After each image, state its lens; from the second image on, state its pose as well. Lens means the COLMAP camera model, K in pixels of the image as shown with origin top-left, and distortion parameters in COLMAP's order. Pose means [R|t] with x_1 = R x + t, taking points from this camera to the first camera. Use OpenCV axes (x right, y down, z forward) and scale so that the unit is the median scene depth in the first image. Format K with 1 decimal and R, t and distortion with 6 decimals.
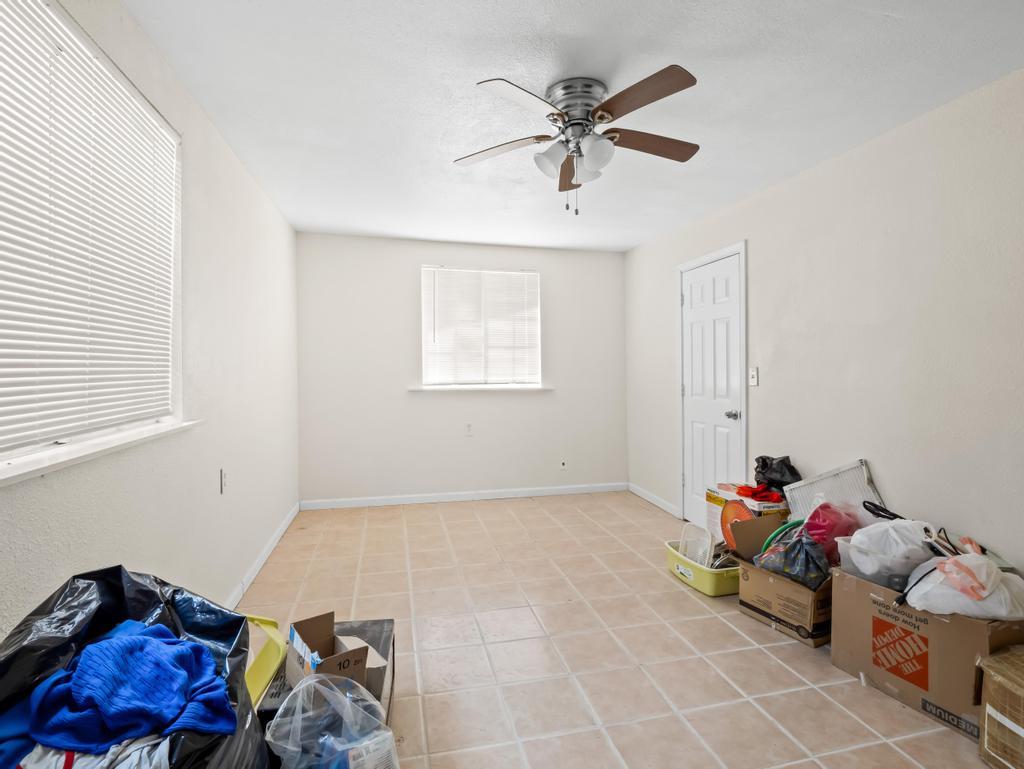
lens RADIAL K [[493.1, 0, 510.3], [0, 493.1, 376.6], [0, 0, 1]] dist [-0.010776, -0.004172]
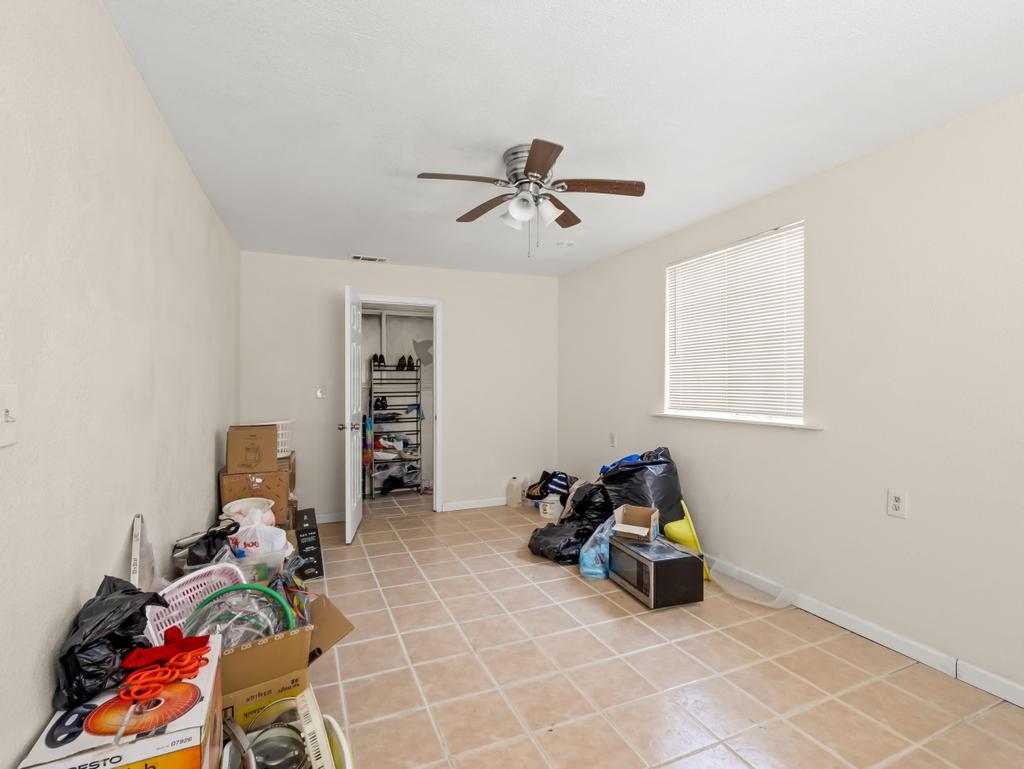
lens RADIAL K [[493.1, 0, 511.2], [0, 493.1, 383.0], [0, 0, 1]] dist [-0.010776, -0.004172]
pose [[-0.984368, 0.001173, -0.176118, 0.350235], [-0.001805, 0.999858, 0.016746, -0.042479], [0.176112, 0.016802, -0.984227, 1.971016]]
